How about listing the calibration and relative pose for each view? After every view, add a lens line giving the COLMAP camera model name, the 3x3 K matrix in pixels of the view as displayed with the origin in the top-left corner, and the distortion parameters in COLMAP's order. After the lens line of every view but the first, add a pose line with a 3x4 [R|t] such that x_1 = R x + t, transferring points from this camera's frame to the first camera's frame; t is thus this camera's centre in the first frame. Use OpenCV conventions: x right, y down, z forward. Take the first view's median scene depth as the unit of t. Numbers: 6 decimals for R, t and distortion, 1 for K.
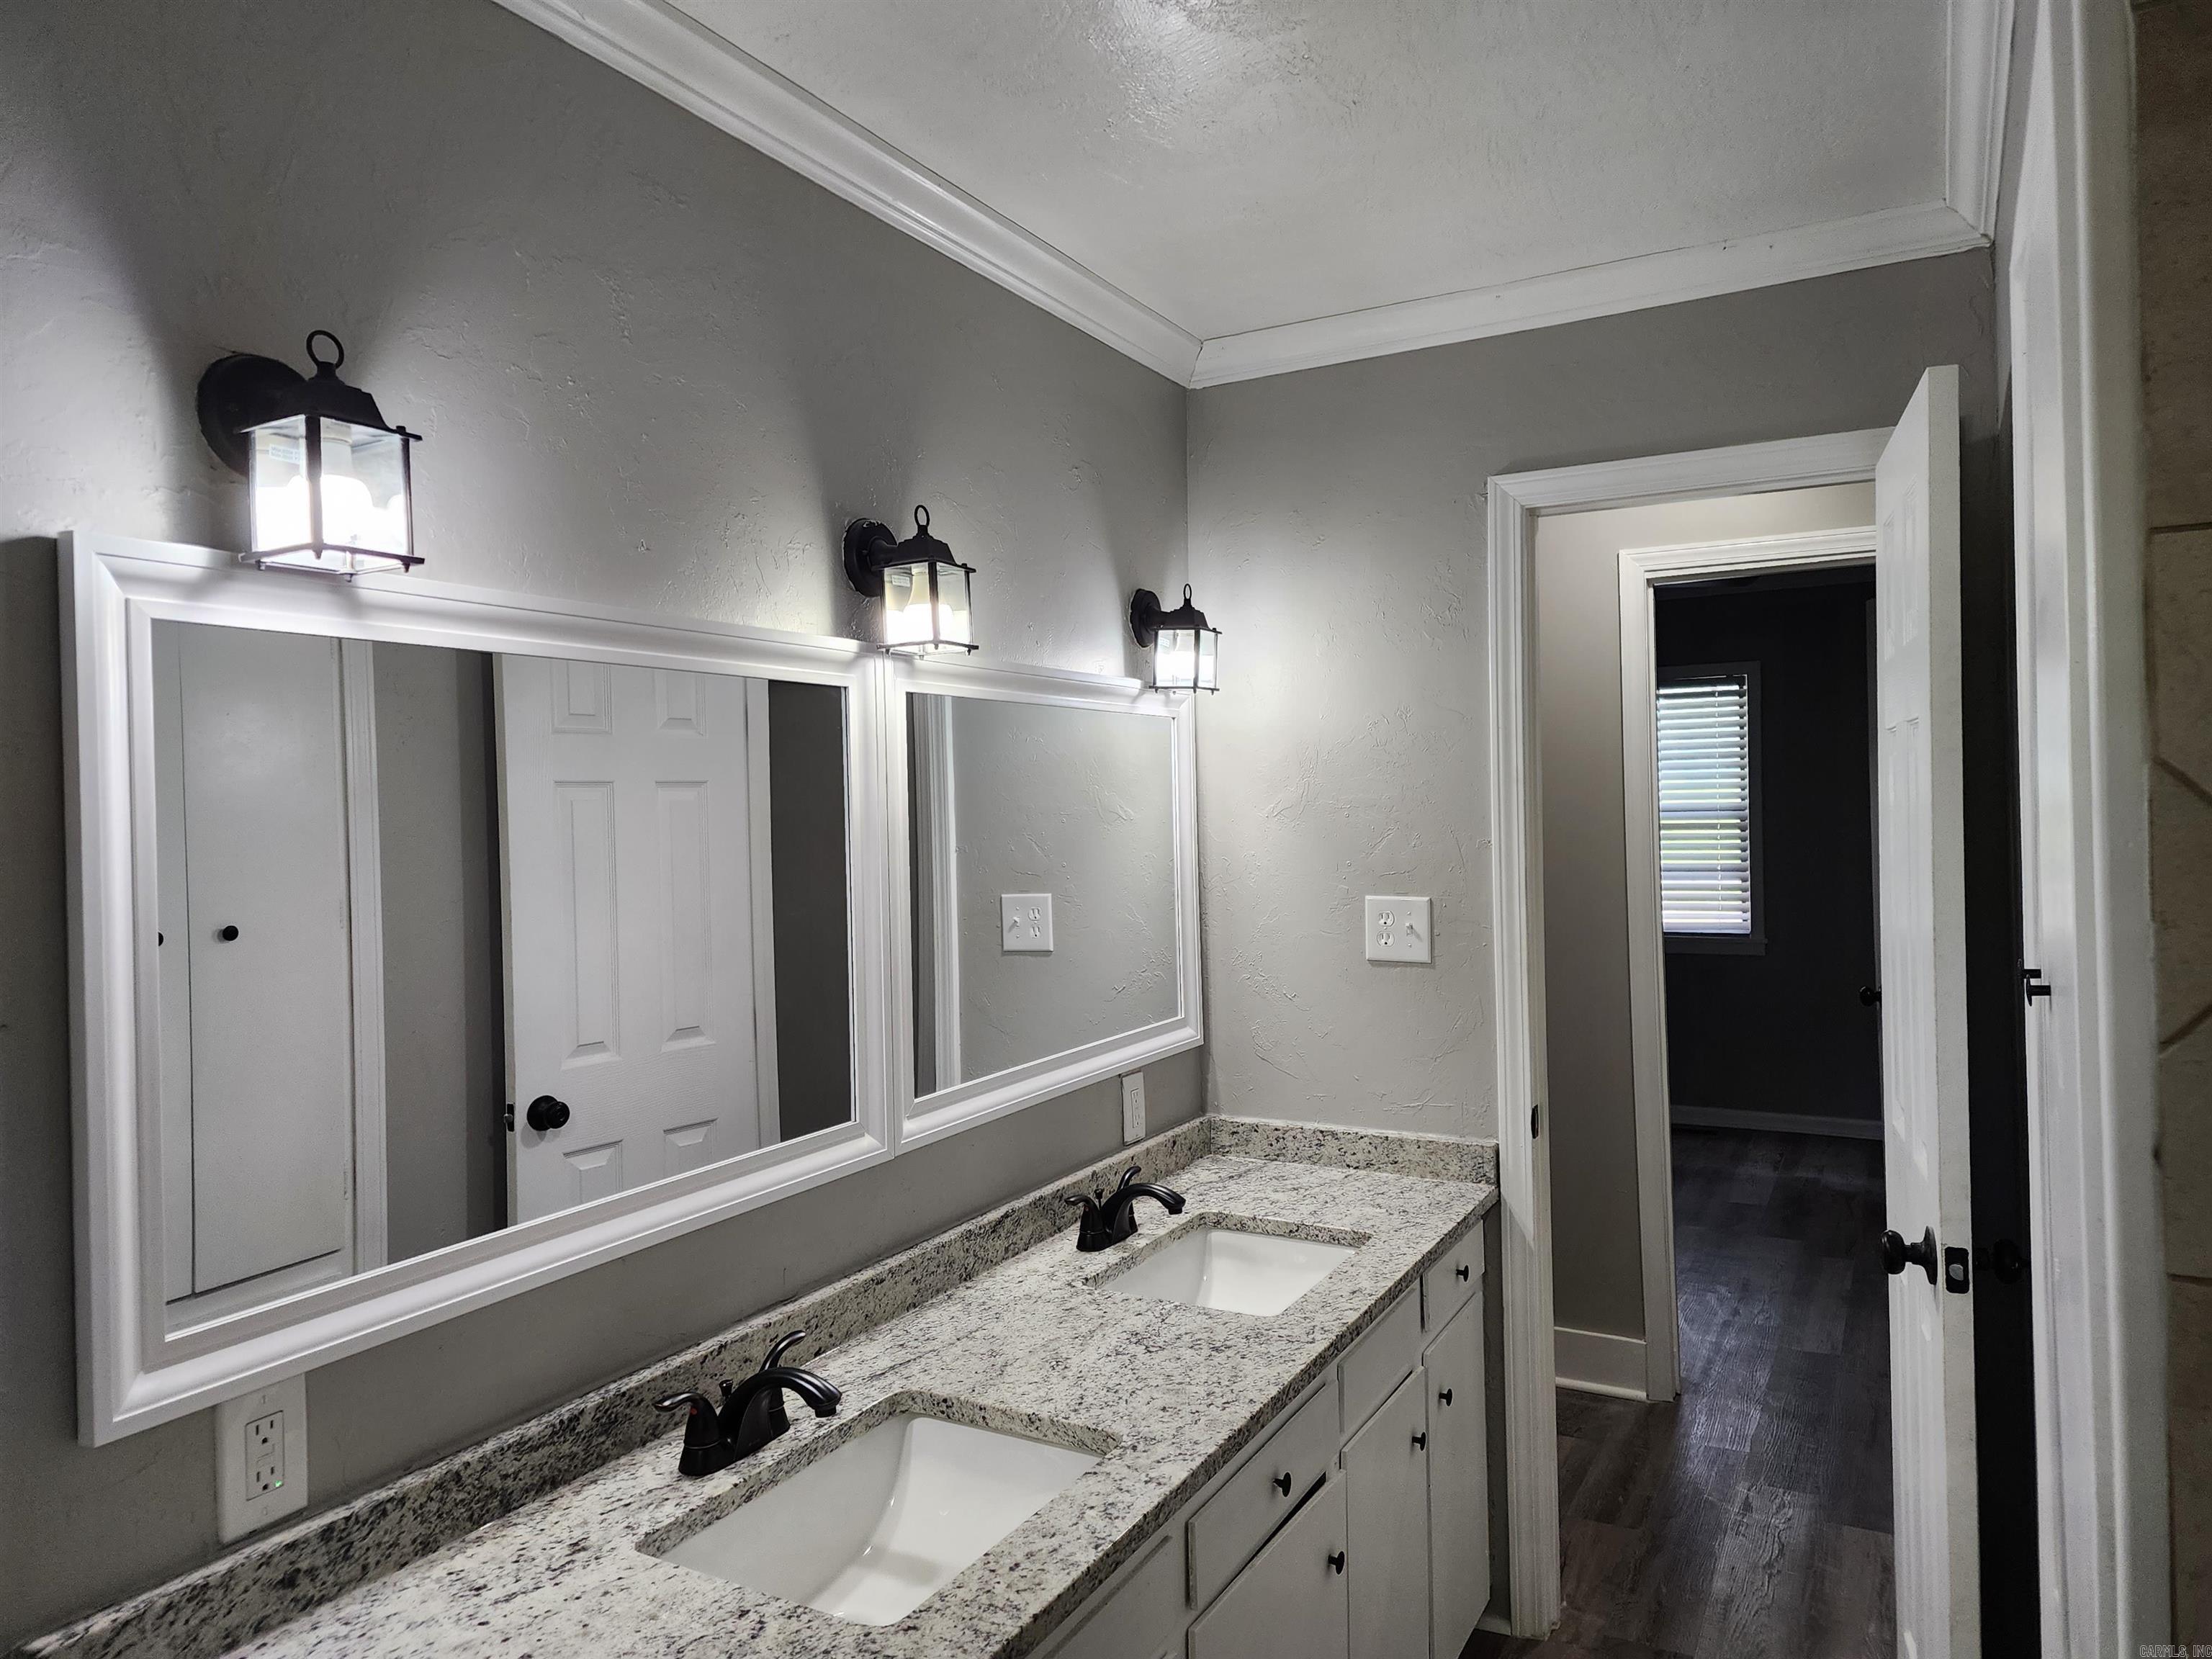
lens RADIAL K [[1473.3, 0, 1108.0], [0, 1473.3, 825.5], [0, 0, 1]] dist [0.087010, -0.077510]
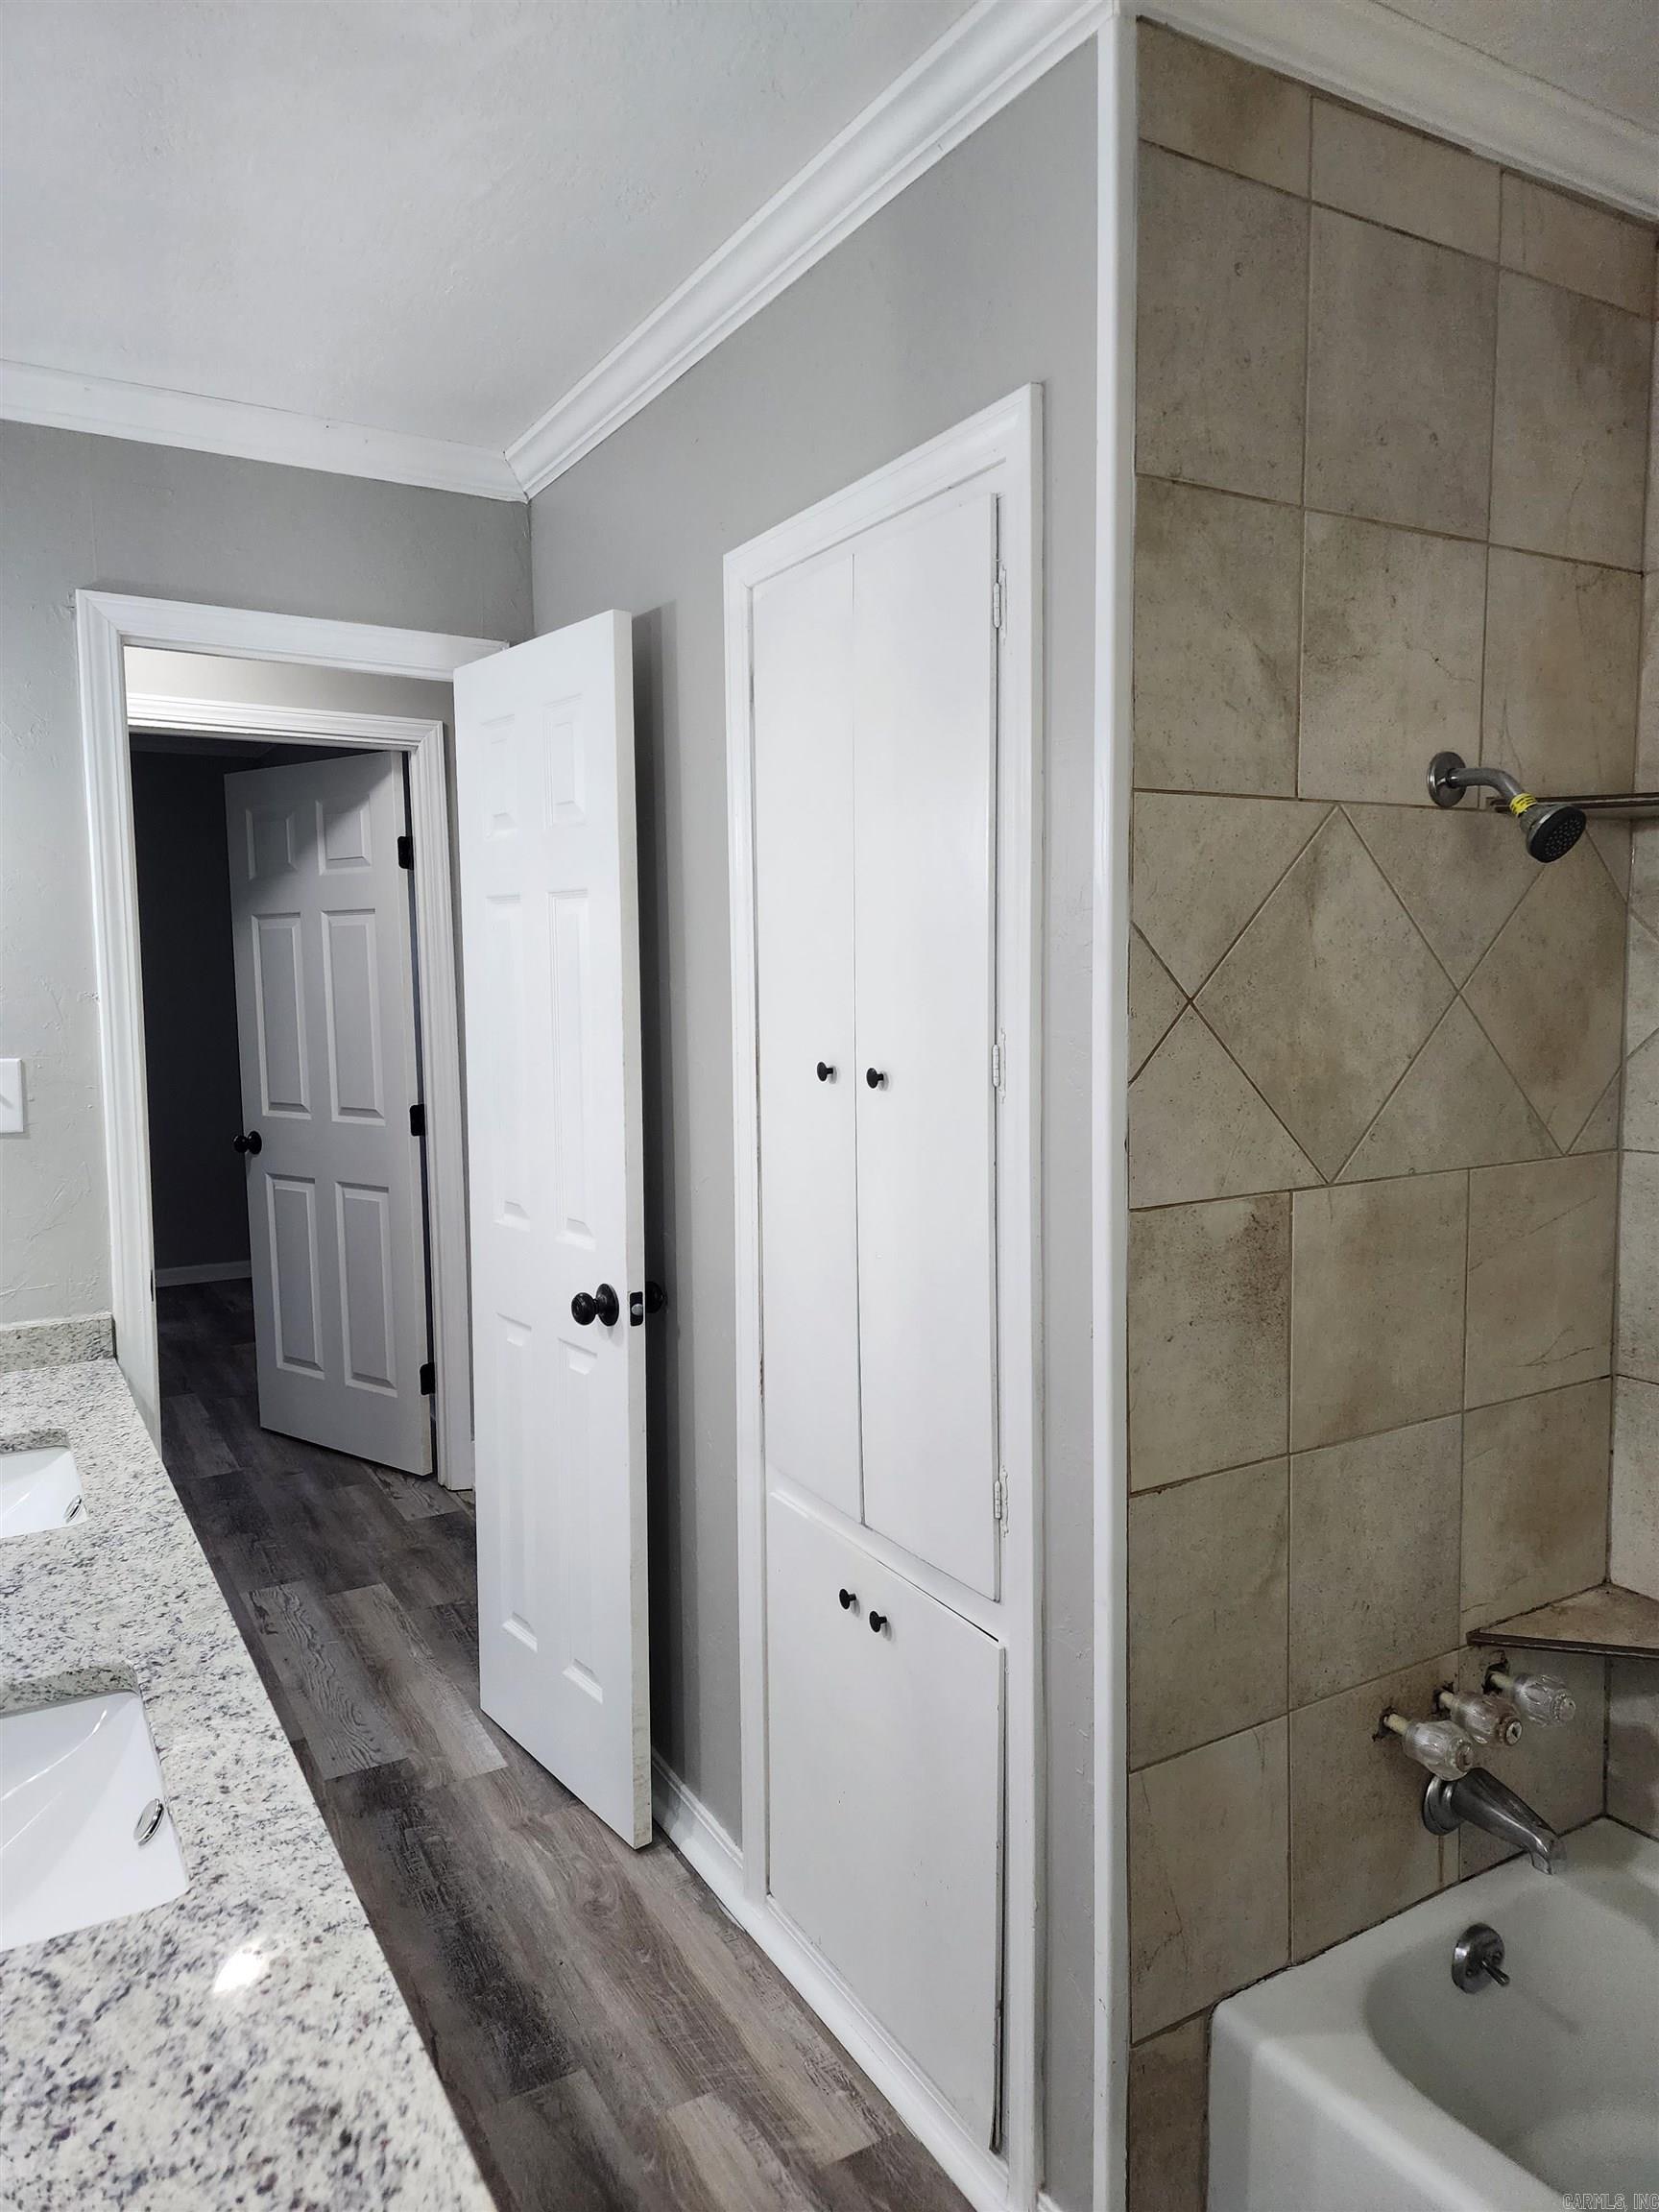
lens RADIAL K [[1473.3, 0, 829.5], [0, 1473.3, 1106.0], [0, 0, 1]] dist [0.087010, -0.077510]
pose [[0.518865, -0.065733, 0.852325, -0.457749], [0.004125, 0.997220, 0.074396, 0.019265], [-0.854846, -0.035086, 0.517694, 0.183807]]
